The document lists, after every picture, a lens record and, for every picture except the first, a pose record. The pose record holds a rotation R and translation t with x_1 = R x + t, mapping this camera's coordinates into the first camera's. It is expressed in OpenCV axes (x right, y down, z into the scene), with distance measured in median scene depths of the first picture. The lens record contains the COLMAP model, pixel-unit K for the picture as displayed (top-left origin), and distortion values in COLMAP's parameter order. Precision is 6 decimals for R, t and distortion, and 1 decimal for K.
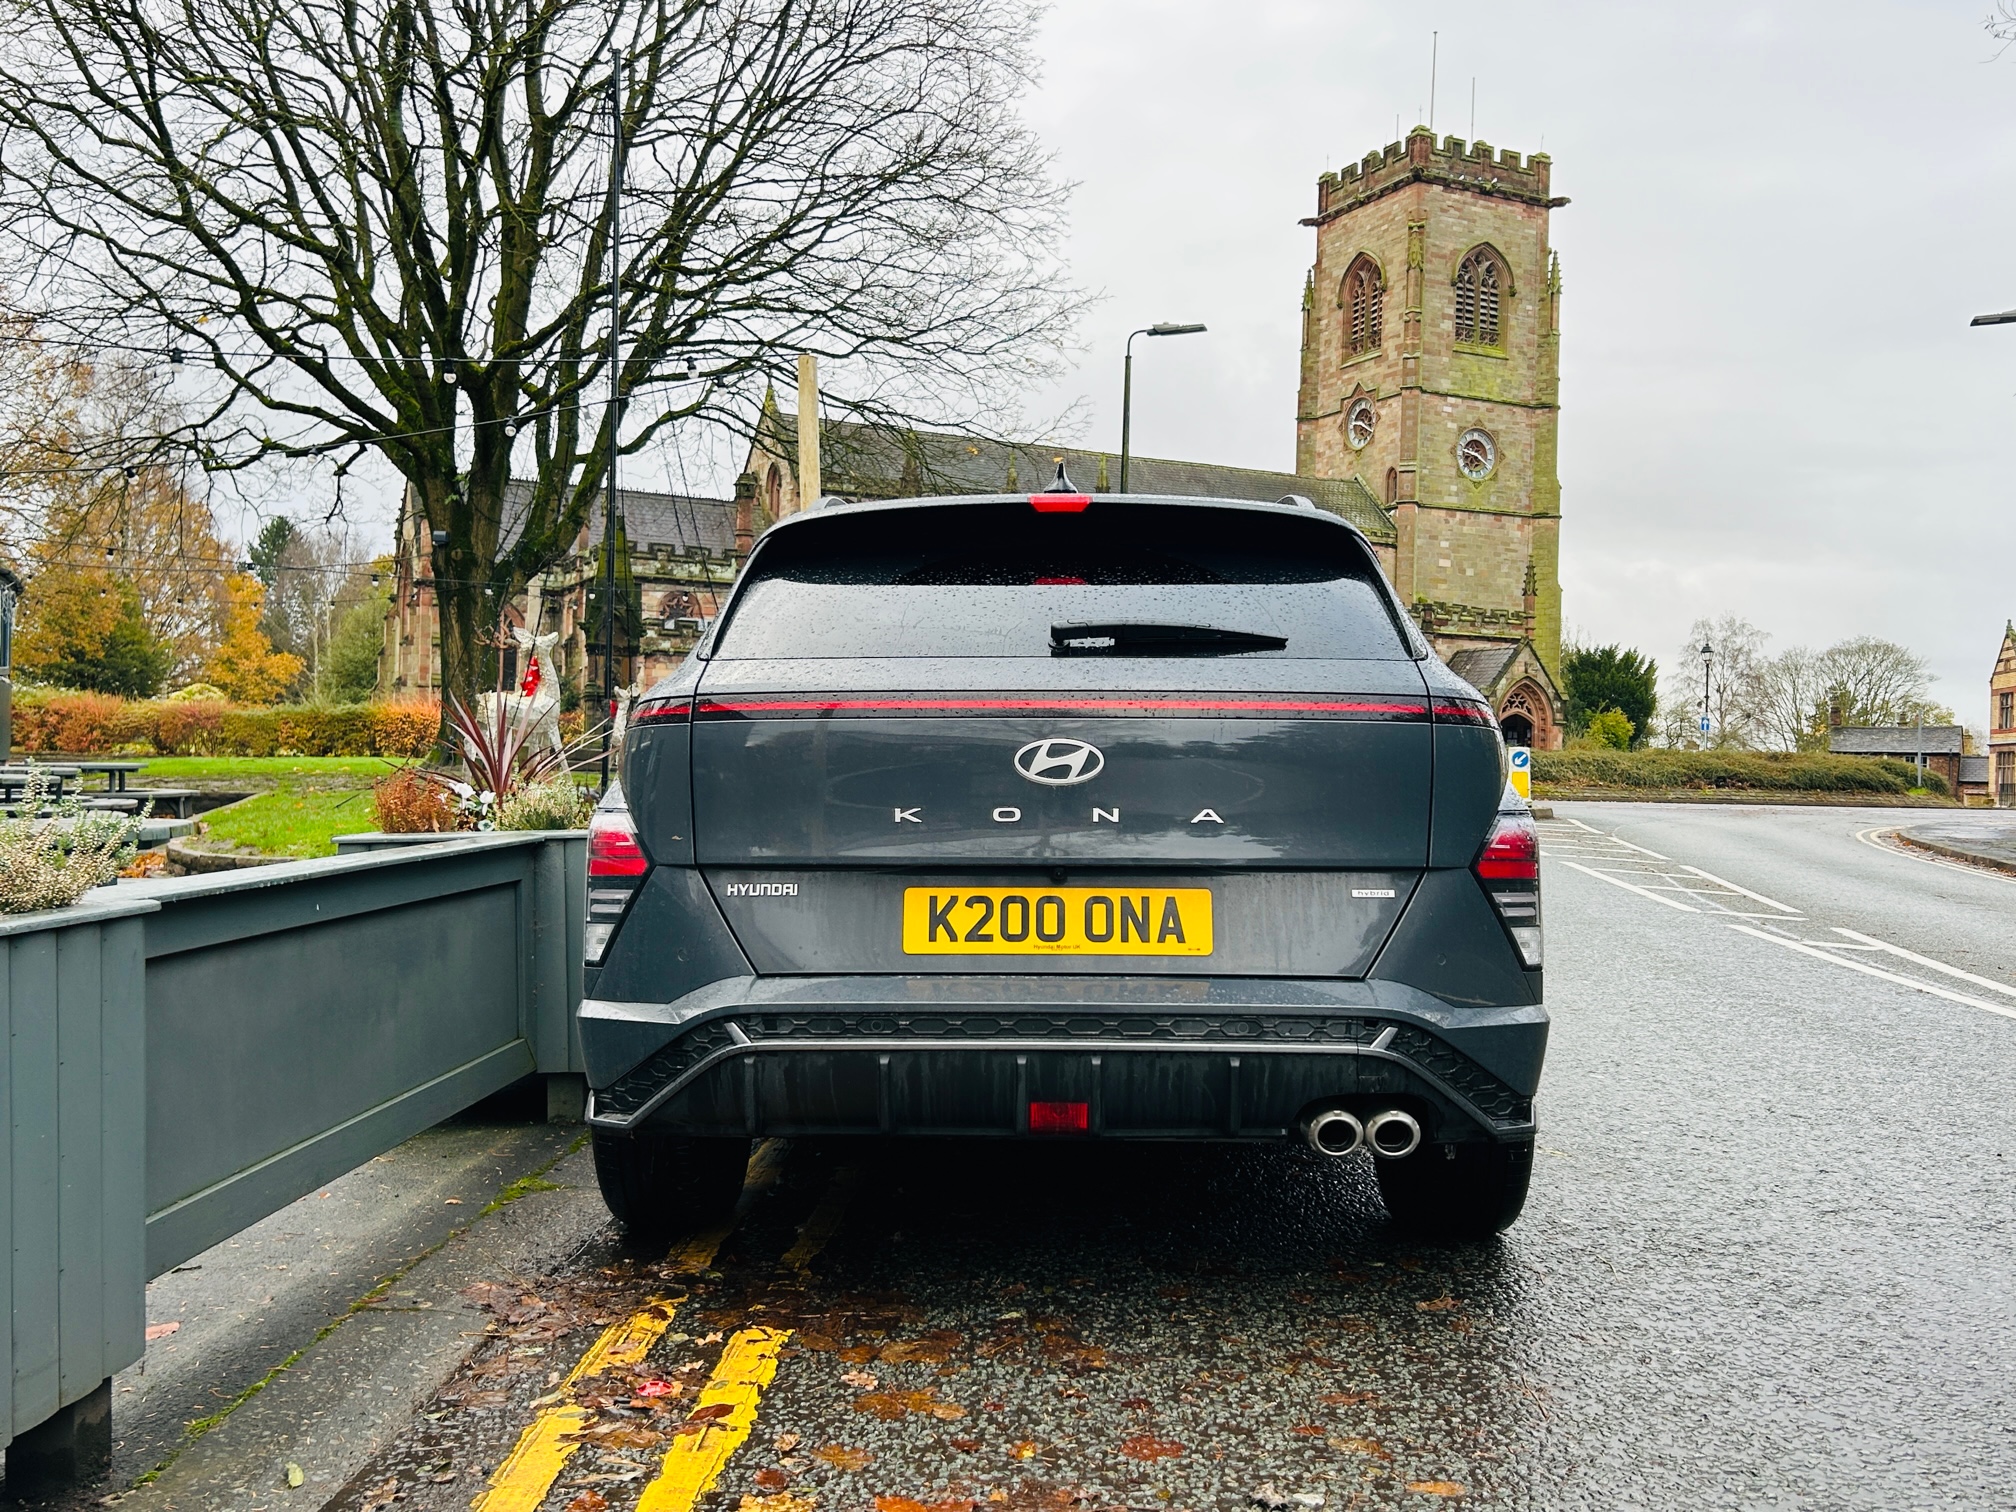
lens RADIAL K [[1780.1, 0, 1011.9], [0, 1780.1, 761.9], [0, 0, 1]] dist [0.073890, -0.115090]
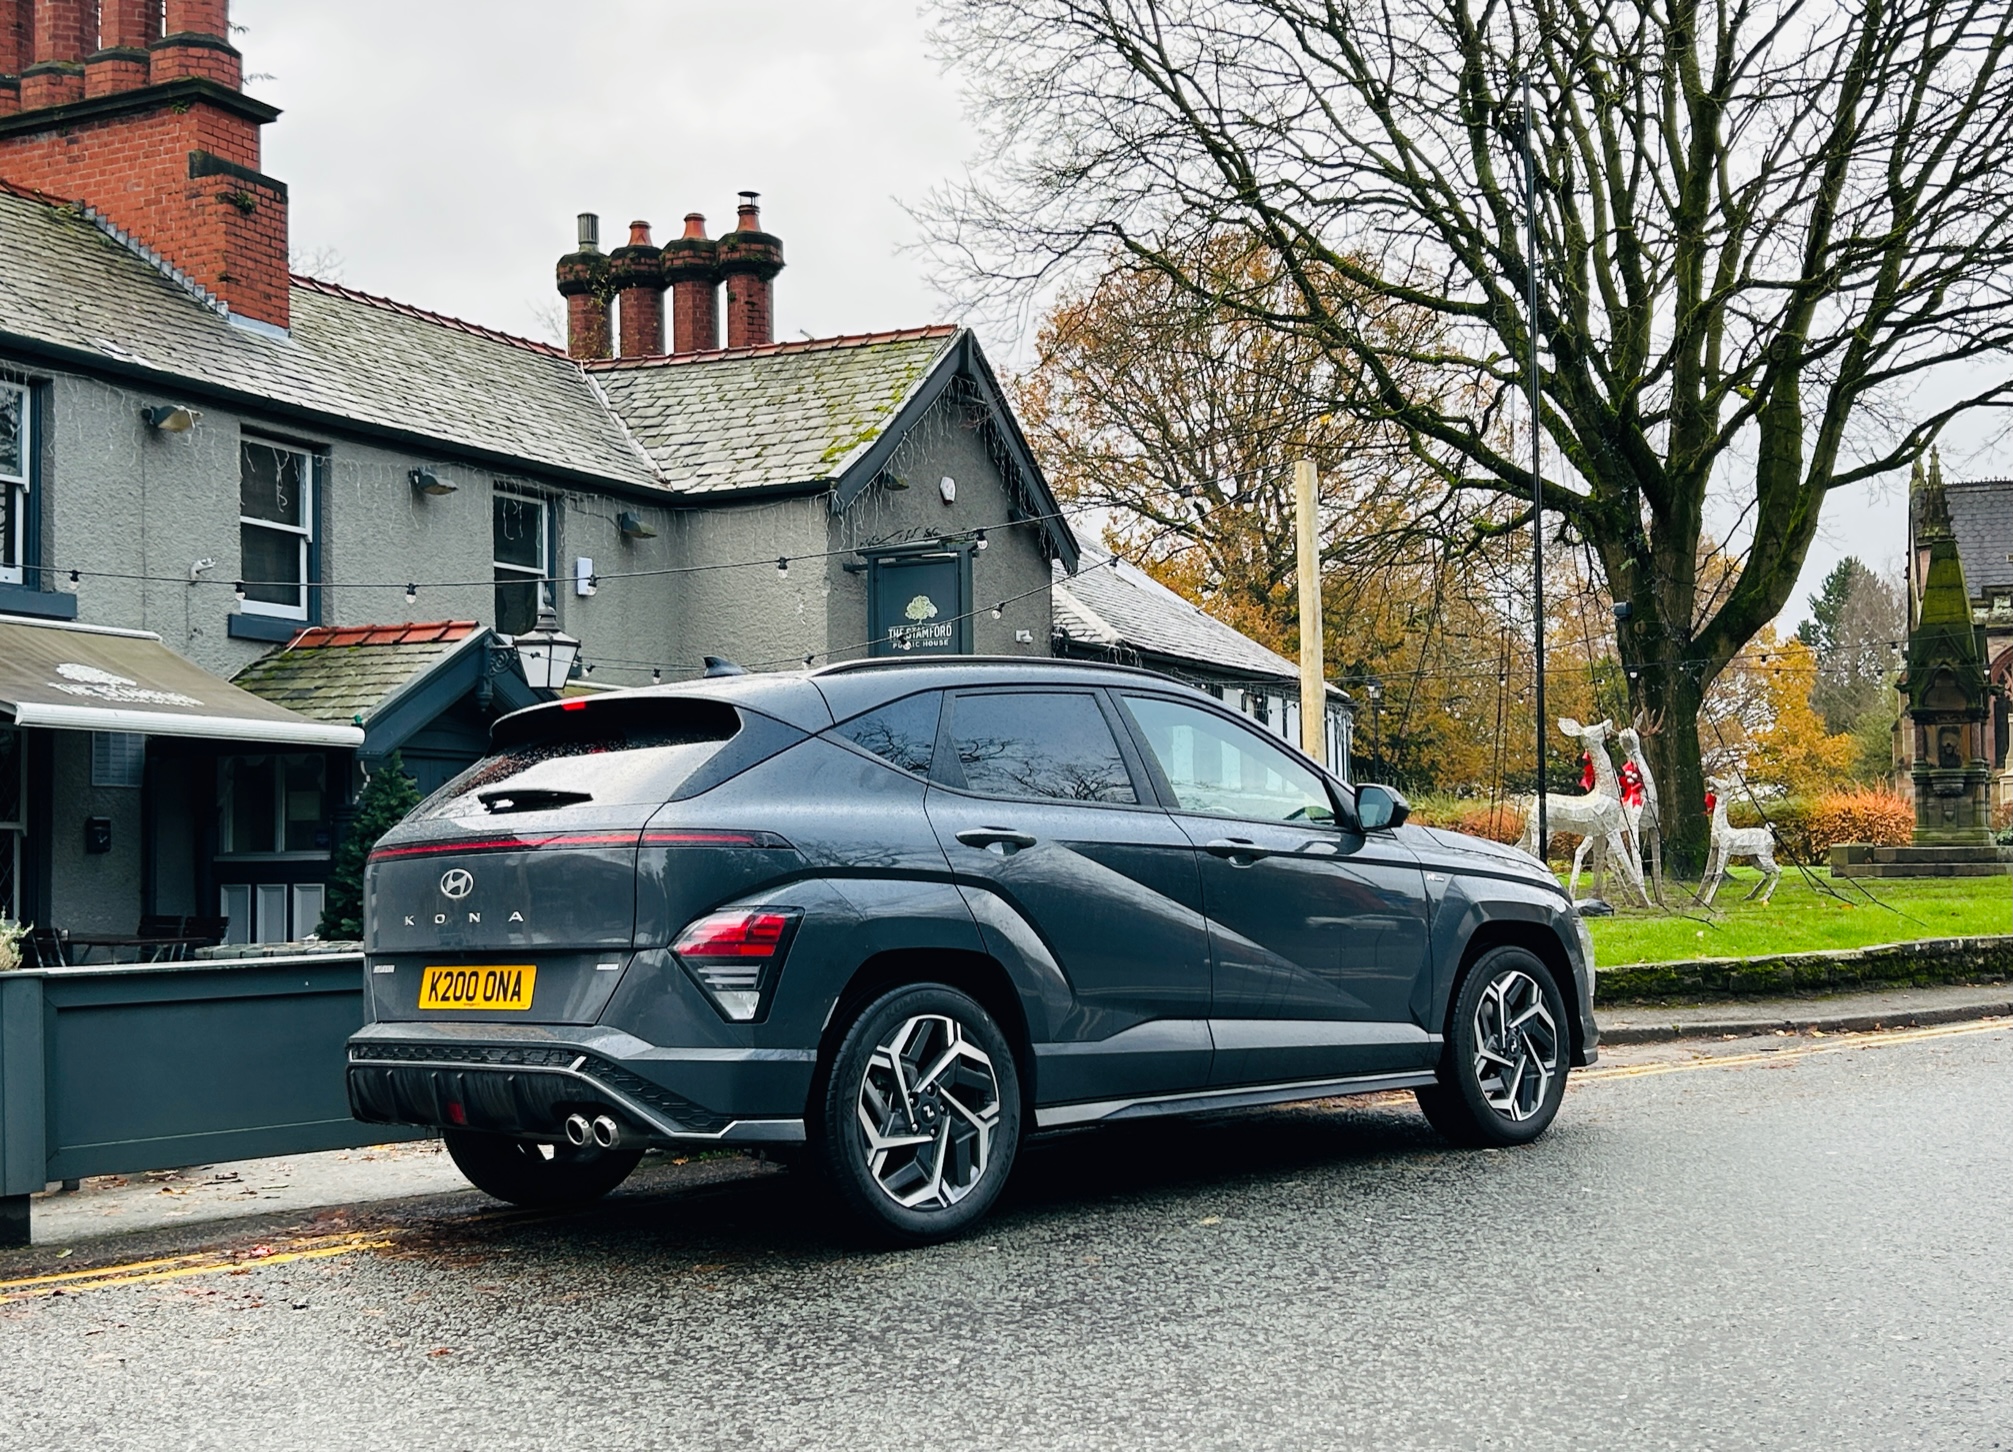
lens RADIAL K [[2401.3, 0, 1042.1], [0, 2401.3, 732.4], [0, 0, 1]] dist [0.137011, -0.361740]
pose [[0.734406, -0.075561, -0.674491, 0.246680], [0.036931, 0.996760, -0.071452, 0.005027], [0.677705, 0.027565, 0.734817, -0.028788]]
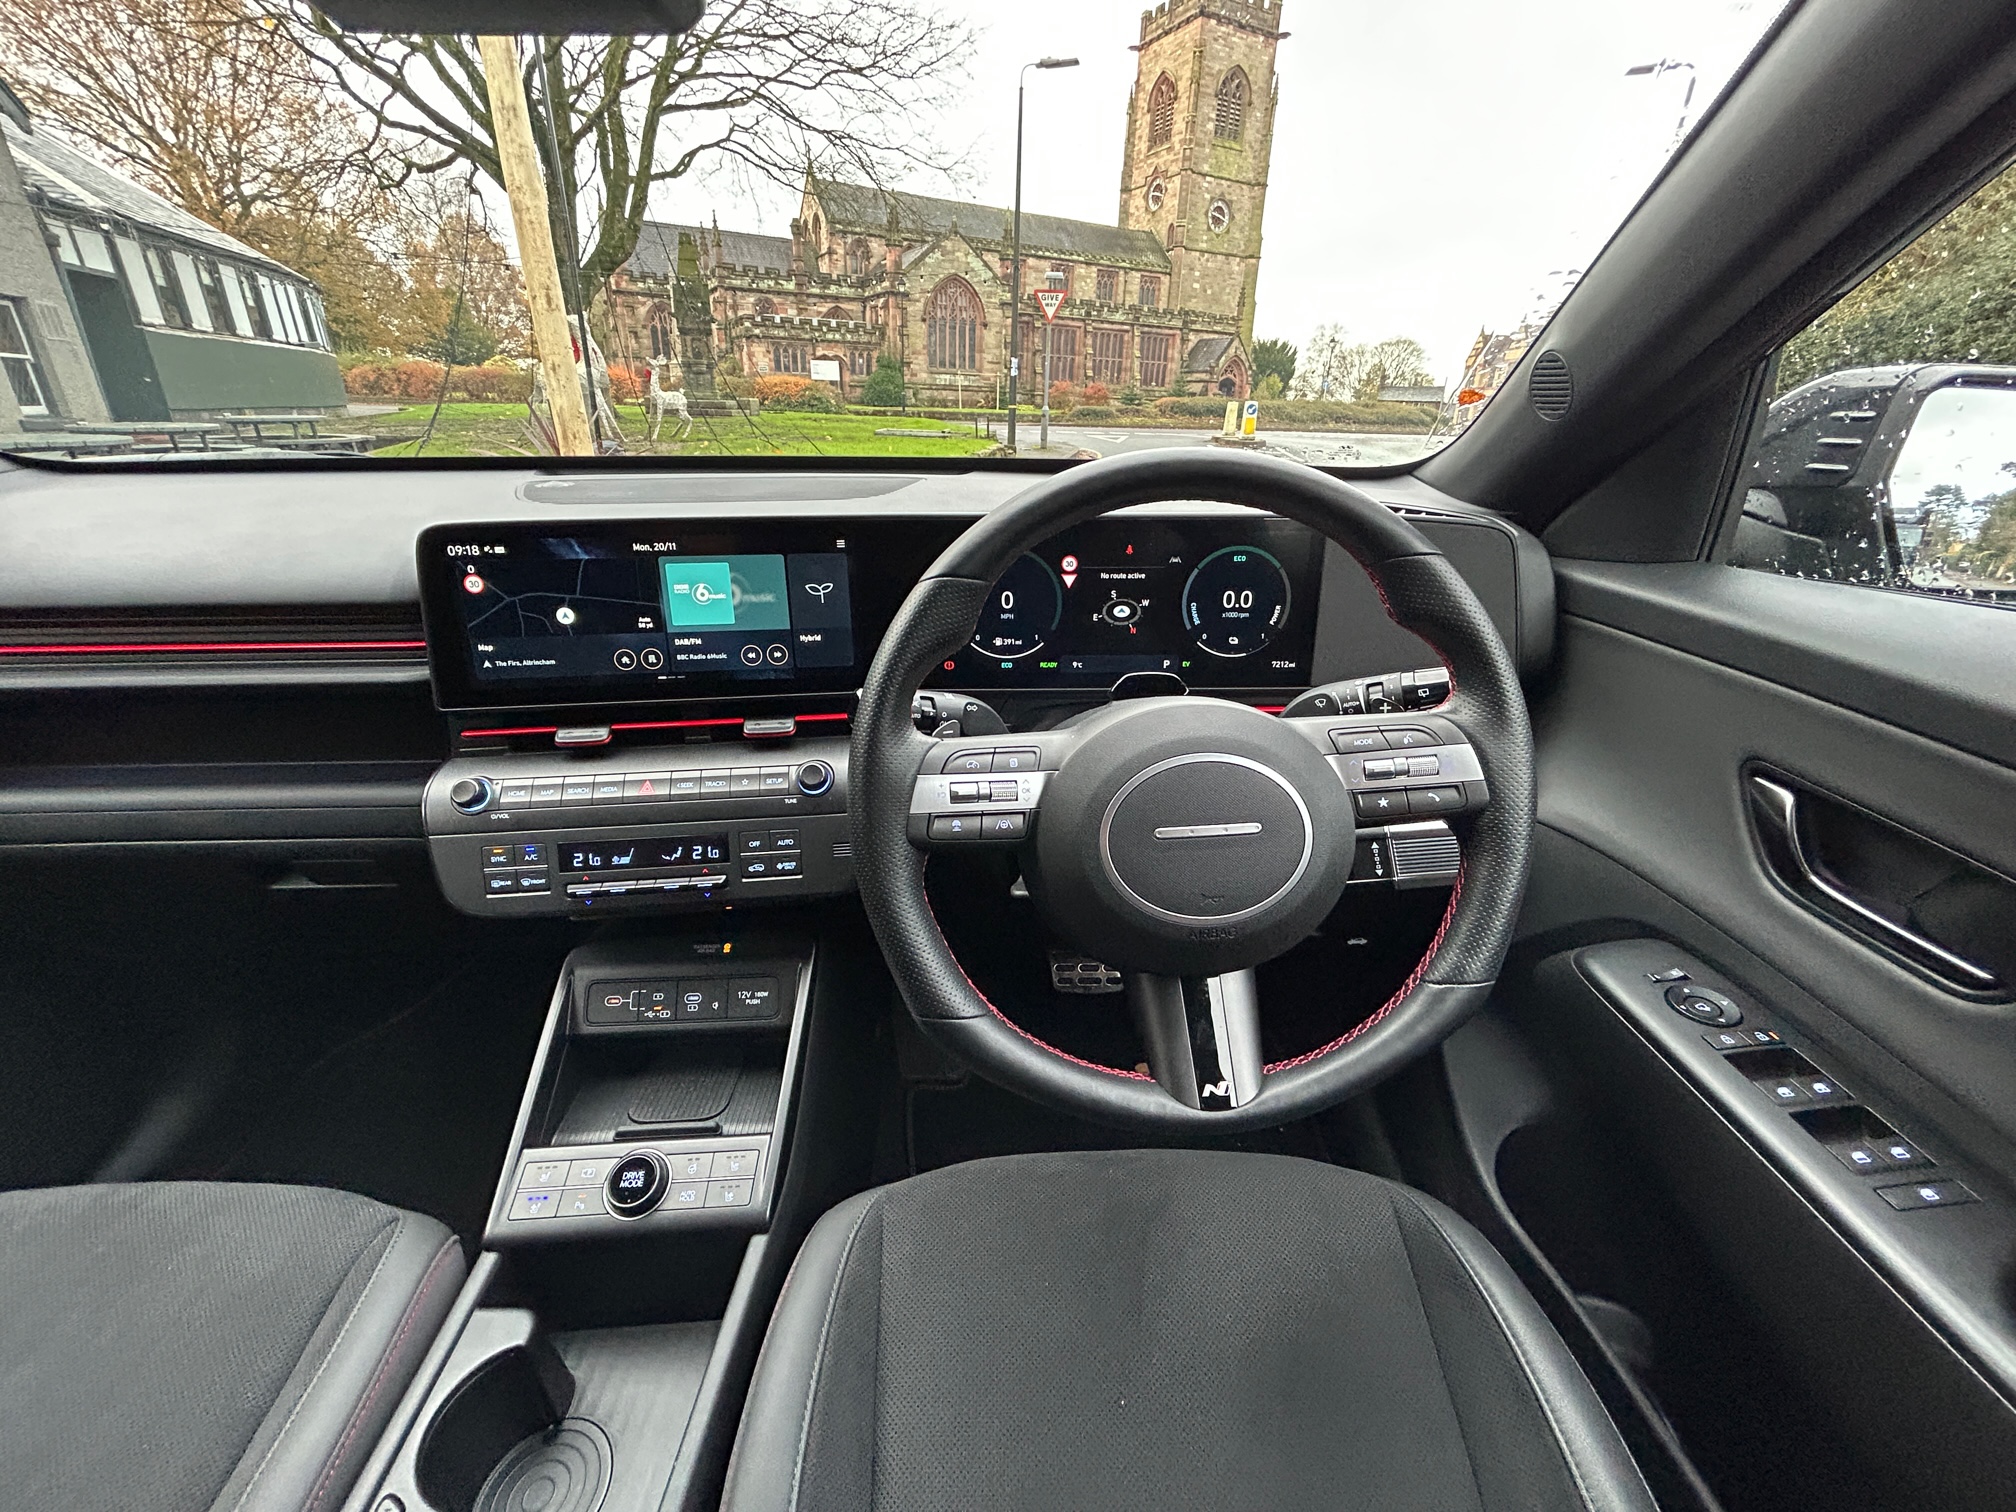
lens RADIAL K [[808.6, 0, 1008.0], [0, 808.6, 756.0], [0, 0, 1]] dist [-0.000427, 0.000312]
pose [[0.998776, -0.016015, 0.046793, 0.017930], [-0.004116, 0.915925, 0.401328, -0.009406], [-0.049286, -0.401030, 0.914738, 0.234773]]
